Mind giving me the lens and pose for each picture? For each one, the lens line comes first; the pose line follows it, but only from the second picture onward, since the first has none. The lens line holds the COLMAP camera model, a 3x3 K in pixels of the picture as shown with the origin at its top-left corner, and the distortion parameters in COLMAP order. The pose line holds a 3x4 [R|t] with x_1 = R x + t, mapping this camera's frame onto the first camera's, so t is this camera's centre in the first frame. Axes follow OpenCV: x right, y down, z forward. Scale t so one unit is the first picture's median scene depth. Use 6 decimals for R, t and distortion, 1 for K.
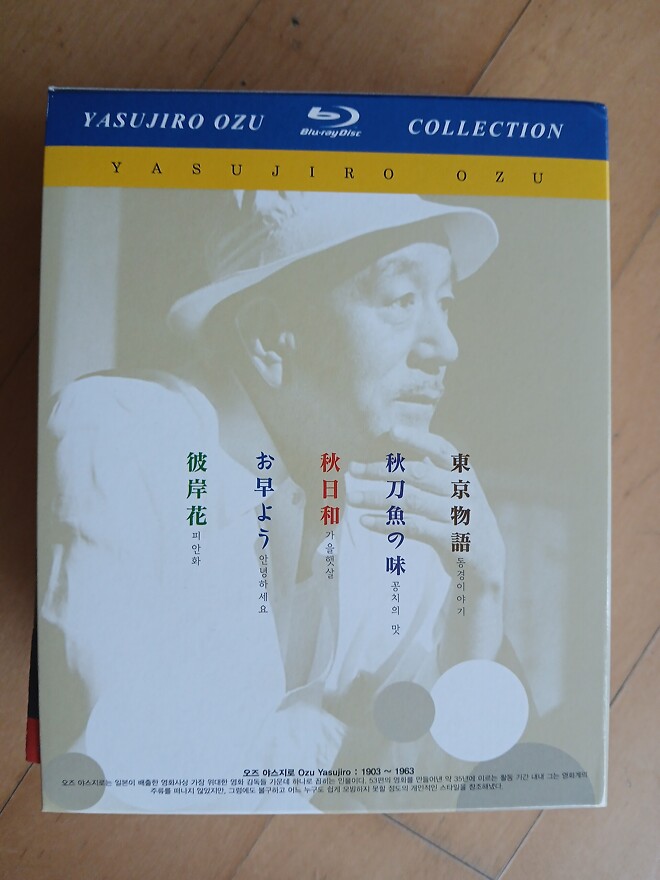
lens RADIAL K [[671.2, 0, 330.0], [0, 671.2, 440.0], [0, 0, 1]] dist [0.088545, -0.244315]
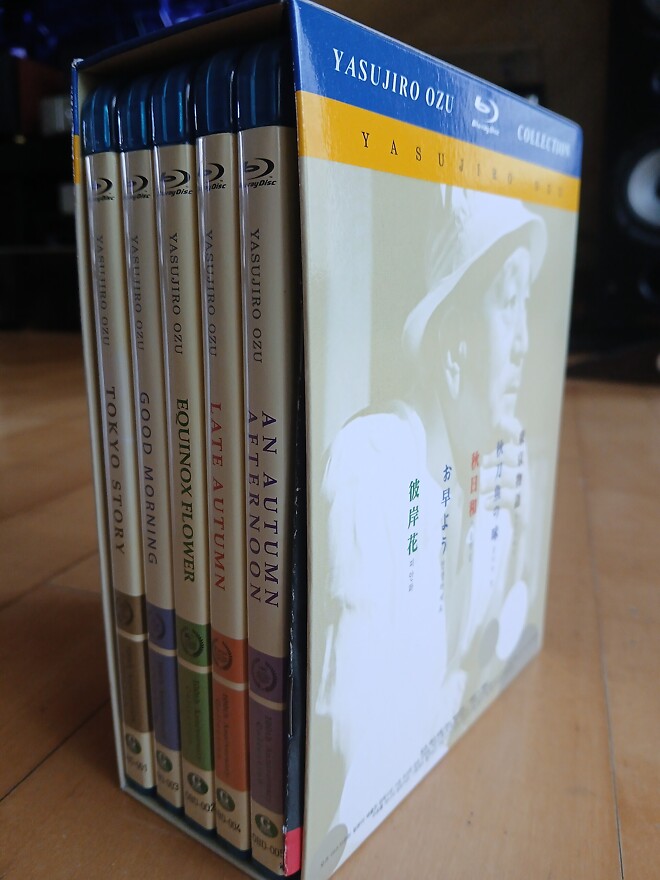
lens RADIAL K [[671.2, 0, 330.0], [0, 671.2, 440.0], [0, 0, 1]] dist [0.088545, -0.244315]
pose [[0.670827, -0.176195, 0.720379, -0.926322], [0.016294, 0.974634, 0.223209, -0.242053], [-0.741435, -0.137997, 0.656682, 0.478231]]
